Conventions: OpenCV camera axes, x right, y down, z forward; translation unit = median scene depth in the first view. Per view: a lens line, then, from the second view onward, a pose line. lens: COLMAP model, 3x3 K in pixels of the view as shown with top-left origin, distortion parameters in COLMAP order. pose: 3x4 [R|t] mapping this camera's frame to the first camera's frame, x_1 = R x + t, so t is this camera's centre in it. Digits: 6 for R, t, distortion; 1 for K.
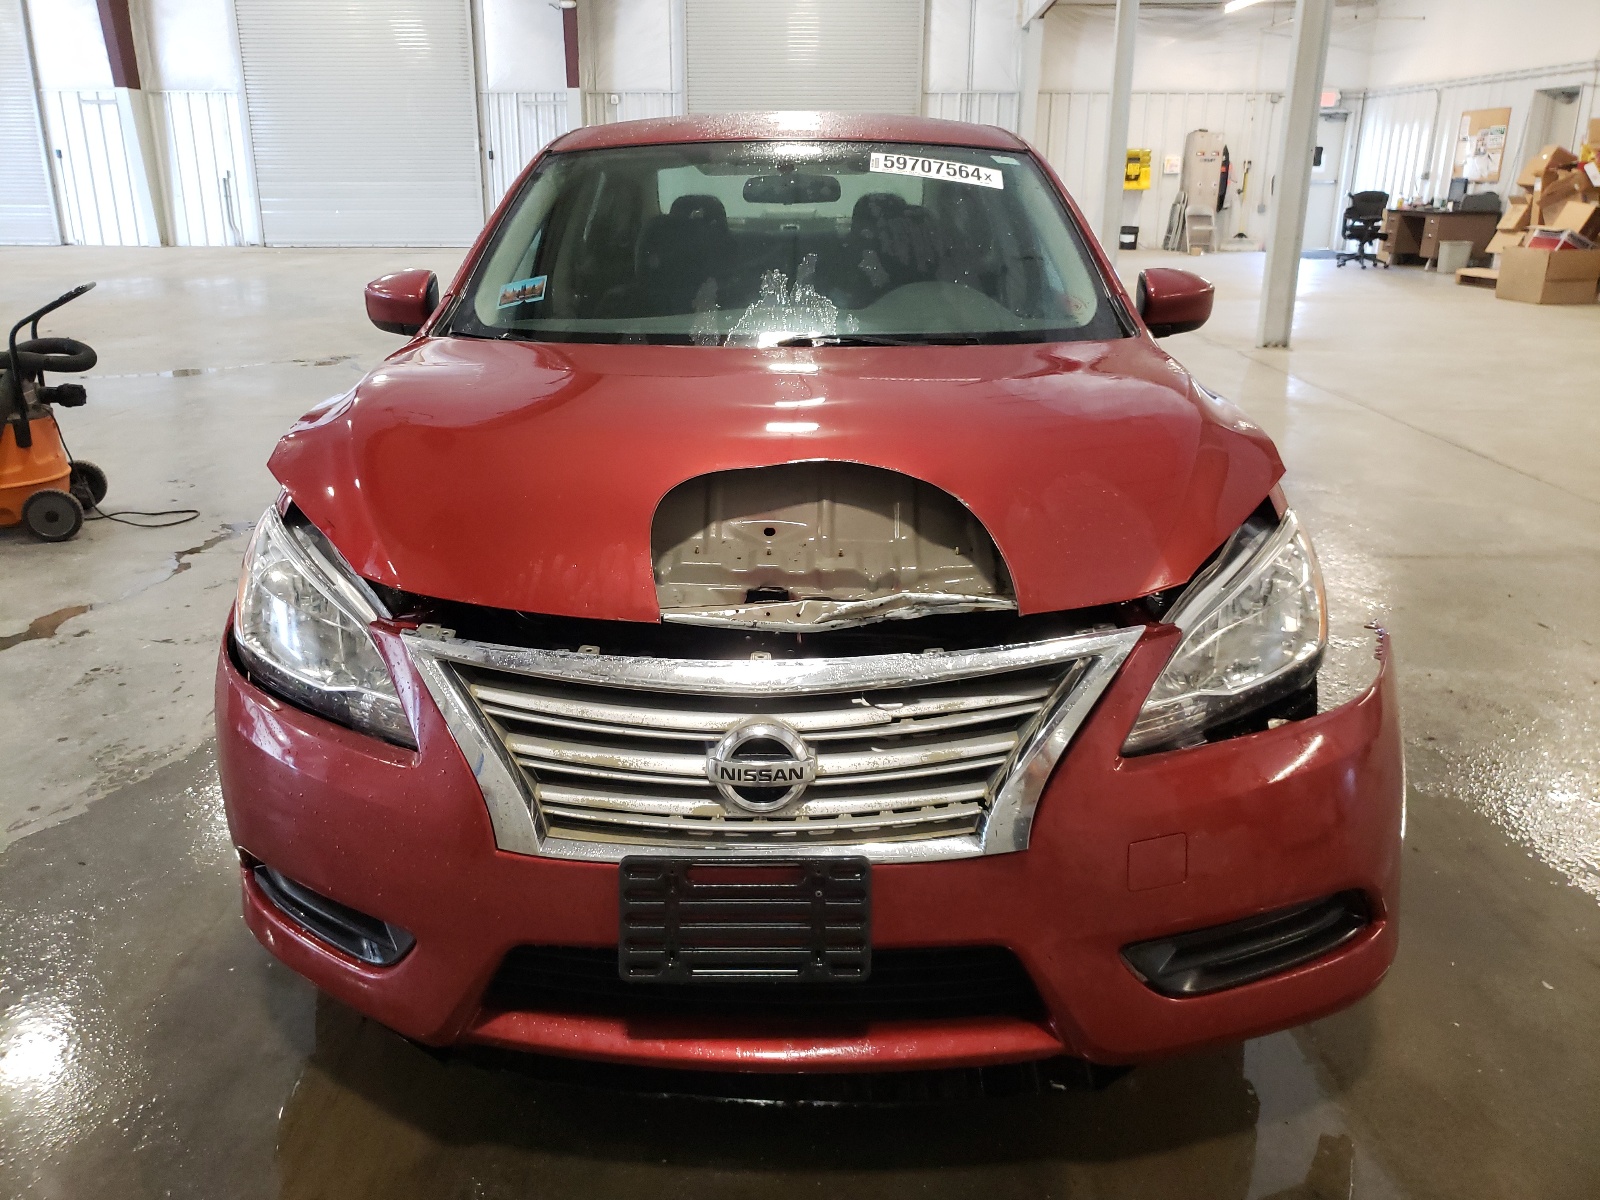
lens RADIAL K [[1247.0, 0, 800.0], [0, 1247.0, 600.0], [0, 0, 1]] dist [0.007167, 0.001900]
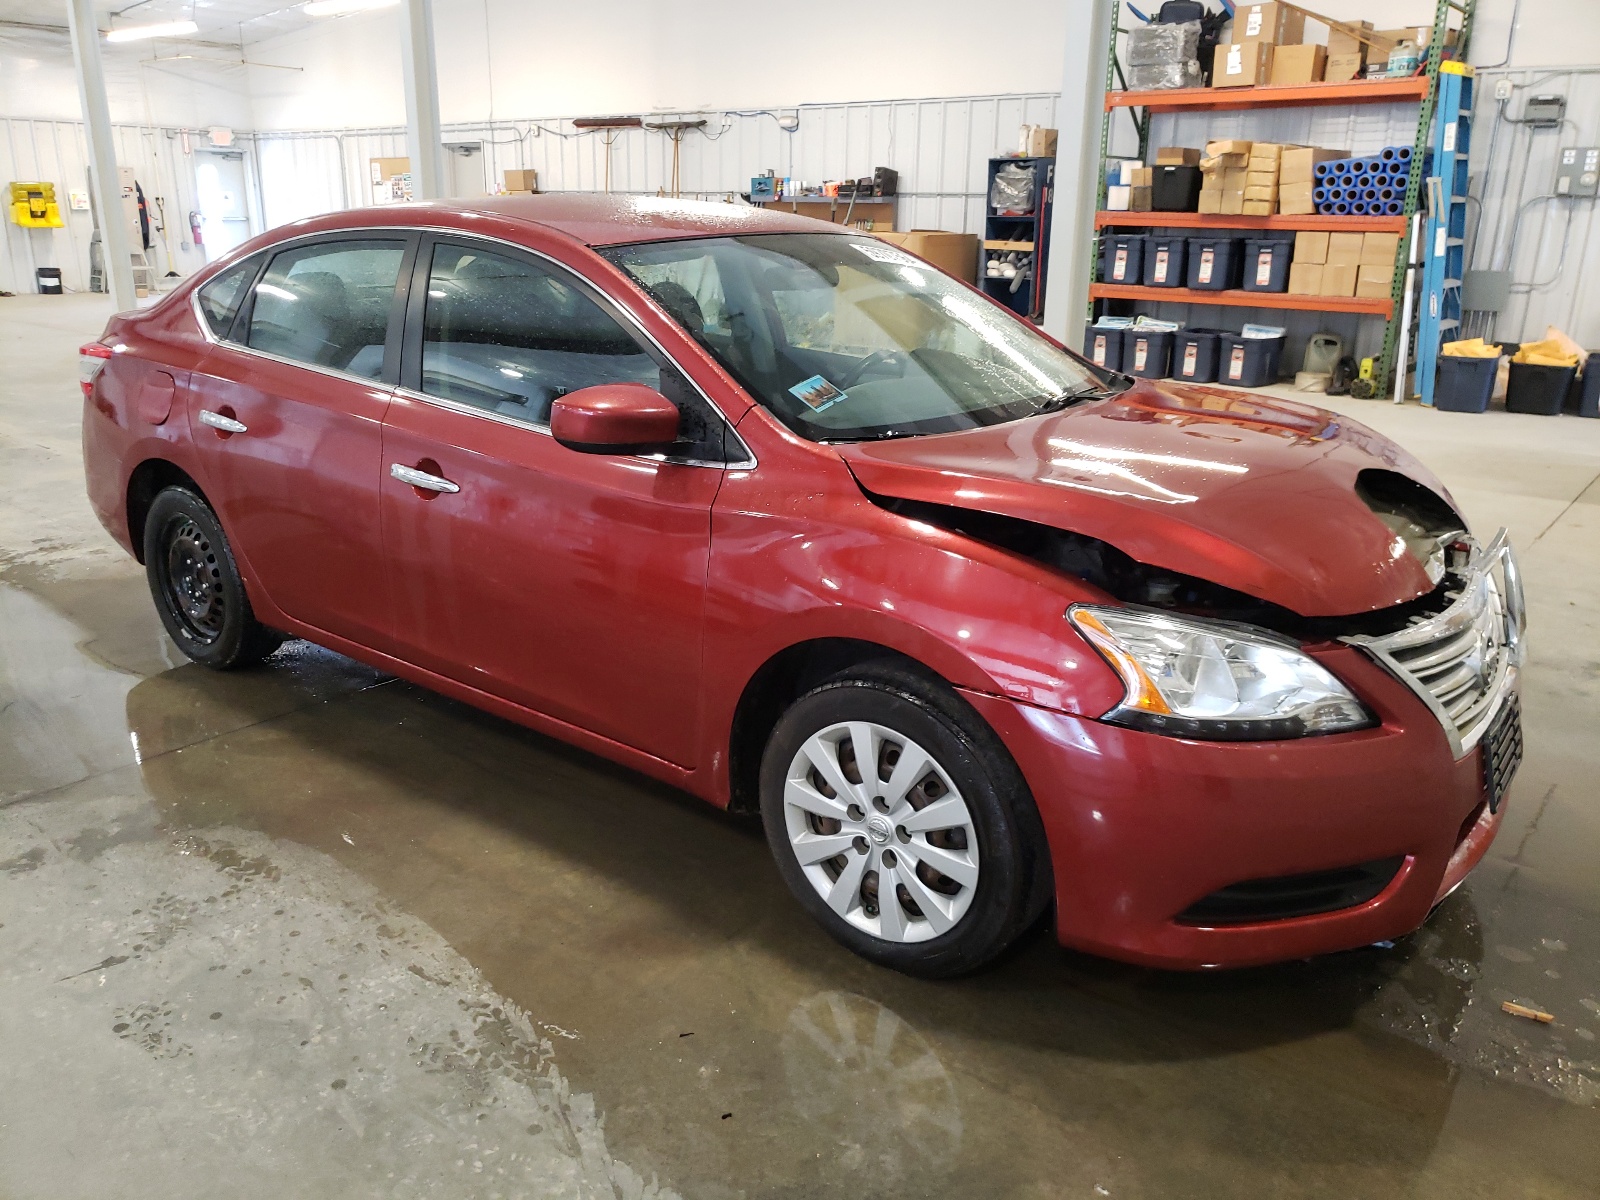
lens RADIAL K [[1247.0, 0, 800.0], [0, 1247.0, 600.0], [0, 0, 1]] dist [0.007167, 0.001900]
pose [[0.611677, -0.230045, 0.756922, -0.140993], [0.245173, 0.964804, 0.095098, -0.024337], [-0.752158, 0.127408, 0.646549, 0.048788]]
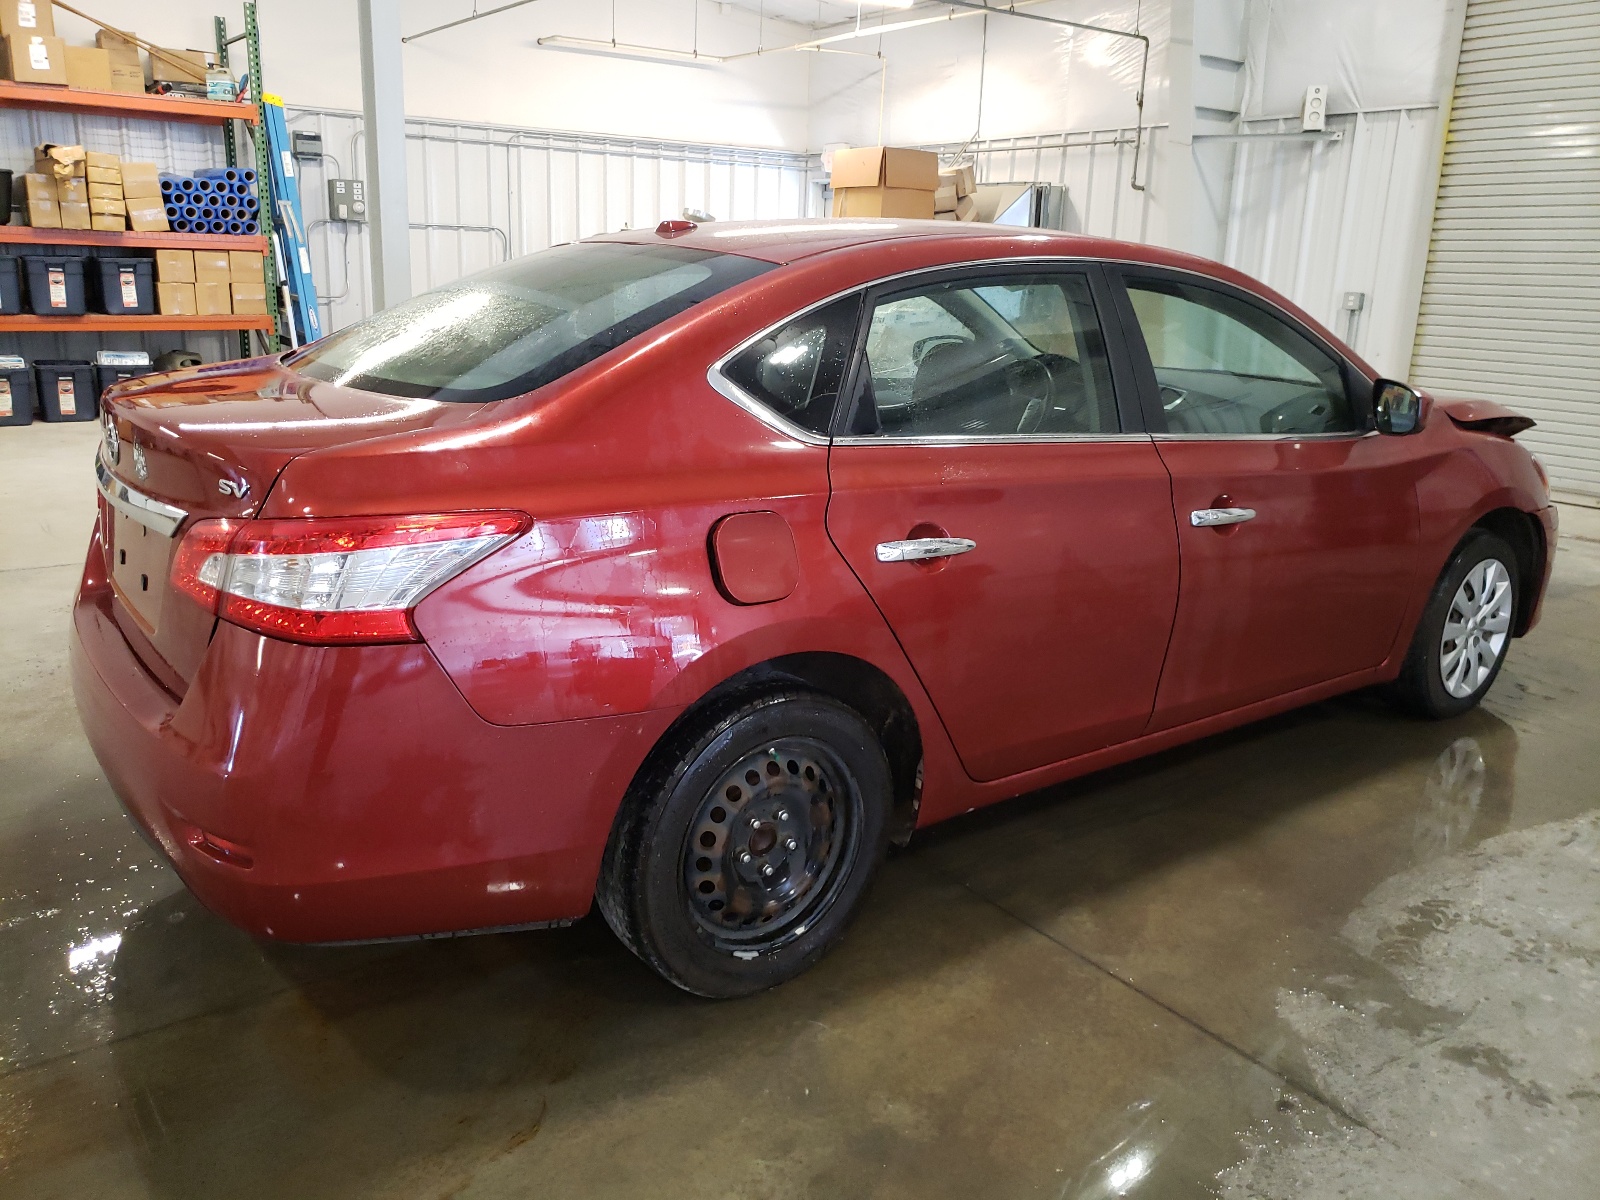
lens RADIAL K [[1231.2, 0, 797.3], [0, 1231.2, 551.9], [0, 0, 1]] dist [0.011025, 0.010914]
pose [[-0.597846, -0.201194, 0.775952, -0.134916], [0.235289, 0.881310, 0.409794, -0.106930], [-0.766302, 0.427567, -0.479549, 0.299461]]
